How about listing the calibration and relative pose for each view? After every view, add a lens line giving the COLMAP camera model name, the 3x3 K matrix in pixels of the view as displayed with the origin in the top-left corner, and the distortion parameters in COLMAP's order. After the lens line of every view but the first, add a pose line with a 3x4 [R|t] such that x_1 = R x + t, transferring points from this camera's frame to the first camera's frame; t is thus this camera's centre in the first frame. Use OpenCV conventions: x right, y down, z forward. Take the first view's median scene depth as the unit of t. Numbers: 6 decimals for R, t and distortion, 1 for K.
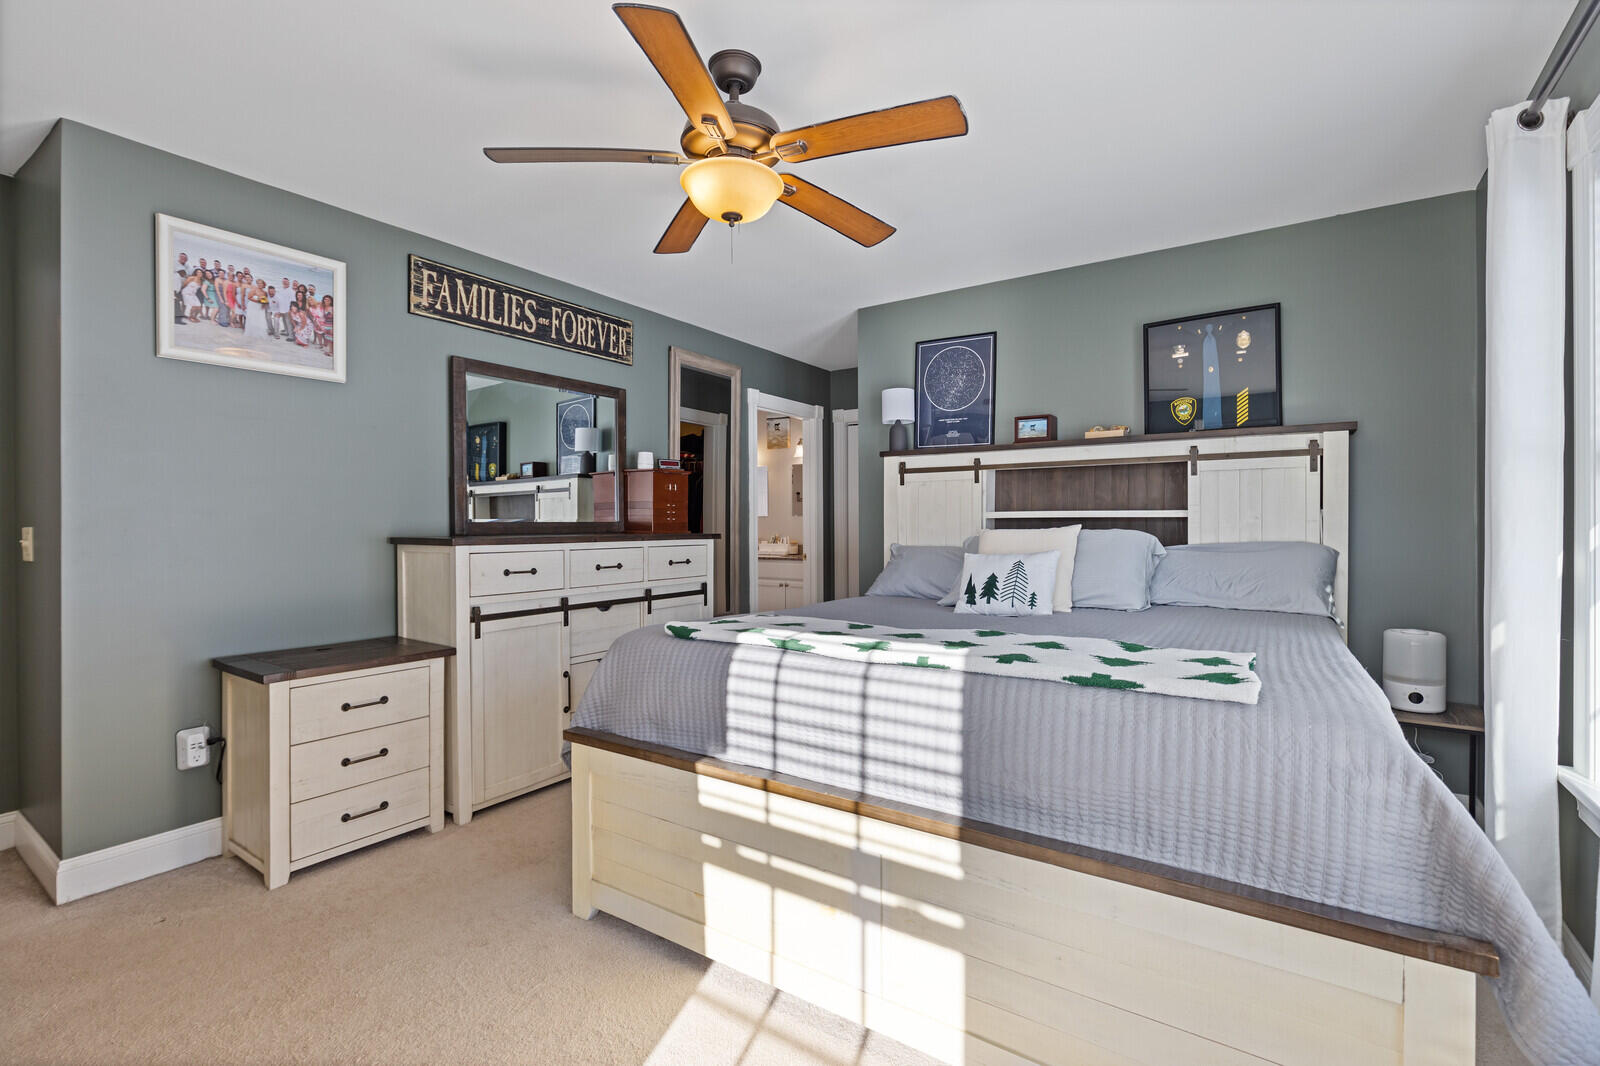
lens RADIAL K [[720.0, 0, 799.6], [0, 720.0, 531.6], [0, 0, 1]] dist [-0.002140, -0.000341]
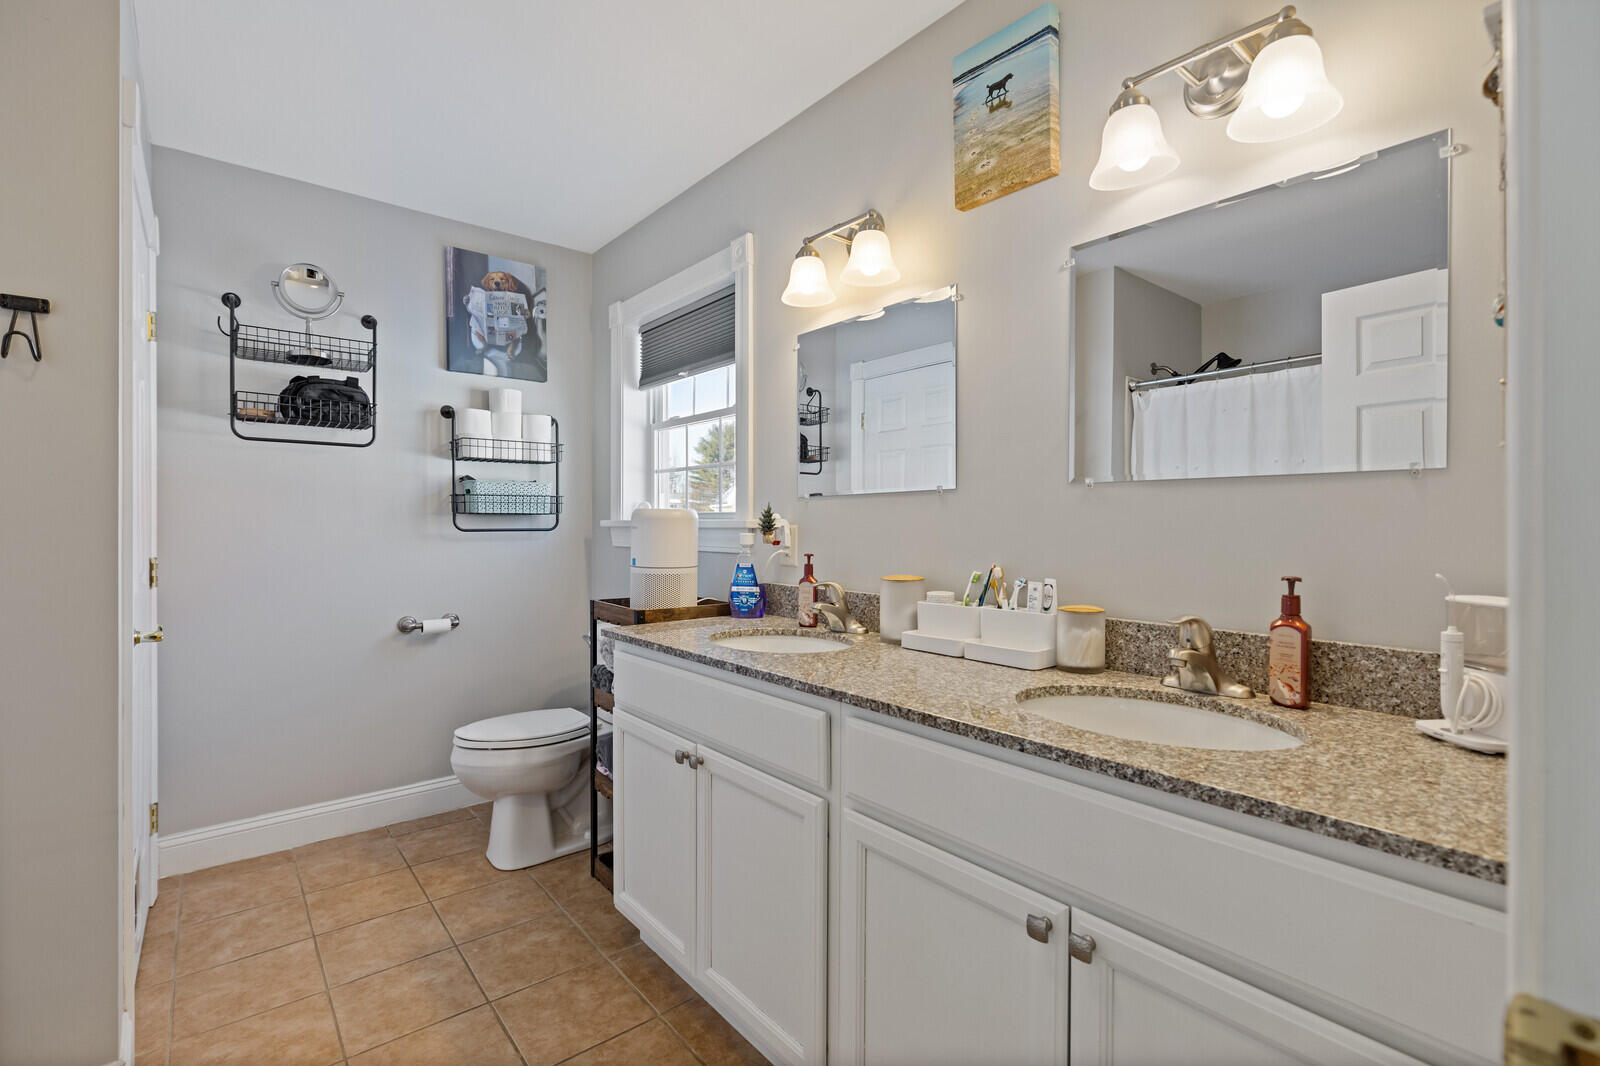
lens RADIAL K [[720.0, 0, 796.1], [0, 720.0, 529.9], [0, 0, 1]] dist [-0.002140, -0.000341]
pose [[0.963883, 0.003228, -0.266305, -0.118401], [-0.005562, 0.999952, -0.008009, -0.023236], [0.266266, 0.009201, 0.963856, 2.851160]]
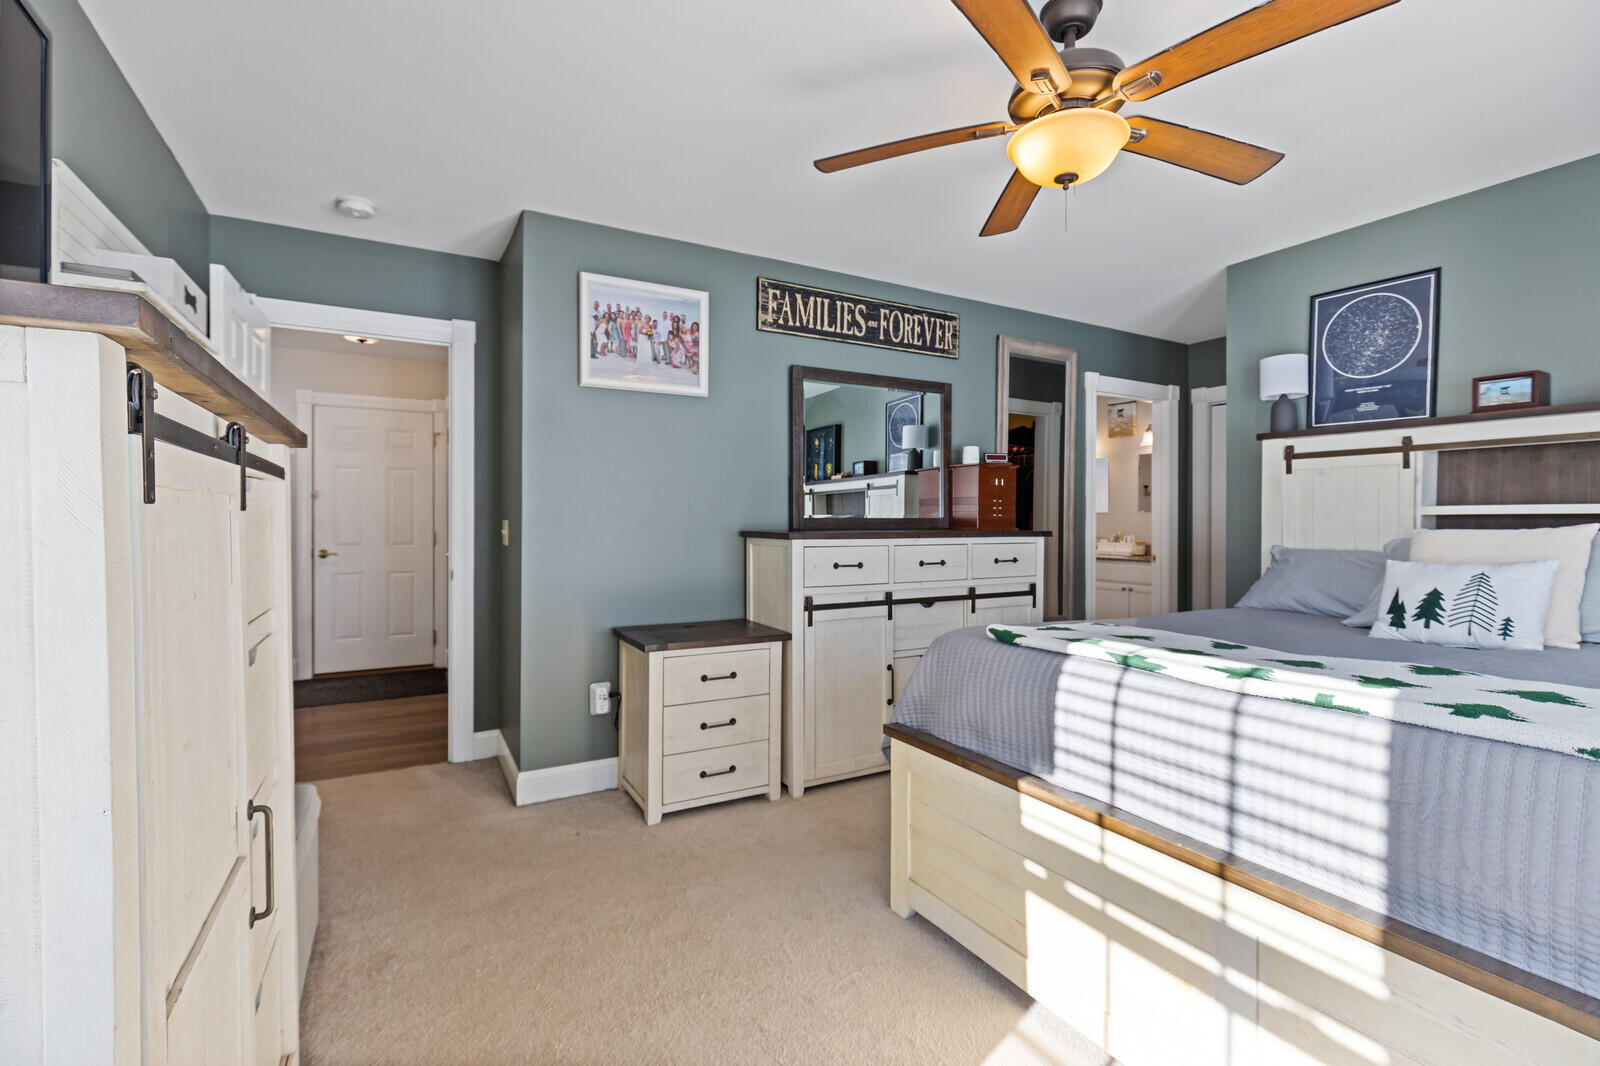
lens RADIAL K [[720.0, 0, 786.3], [0, 720.0, 526.2], [0, 0, 1]] dist [-0.002140, -0.000341]
pose [[0.893897, 0.008518, -0.448192, -0.000060], [-0.009462, 0.999955, 0.000134, -0.000320], [0.448173, 0.004121, 0.893937, 0.031600]]
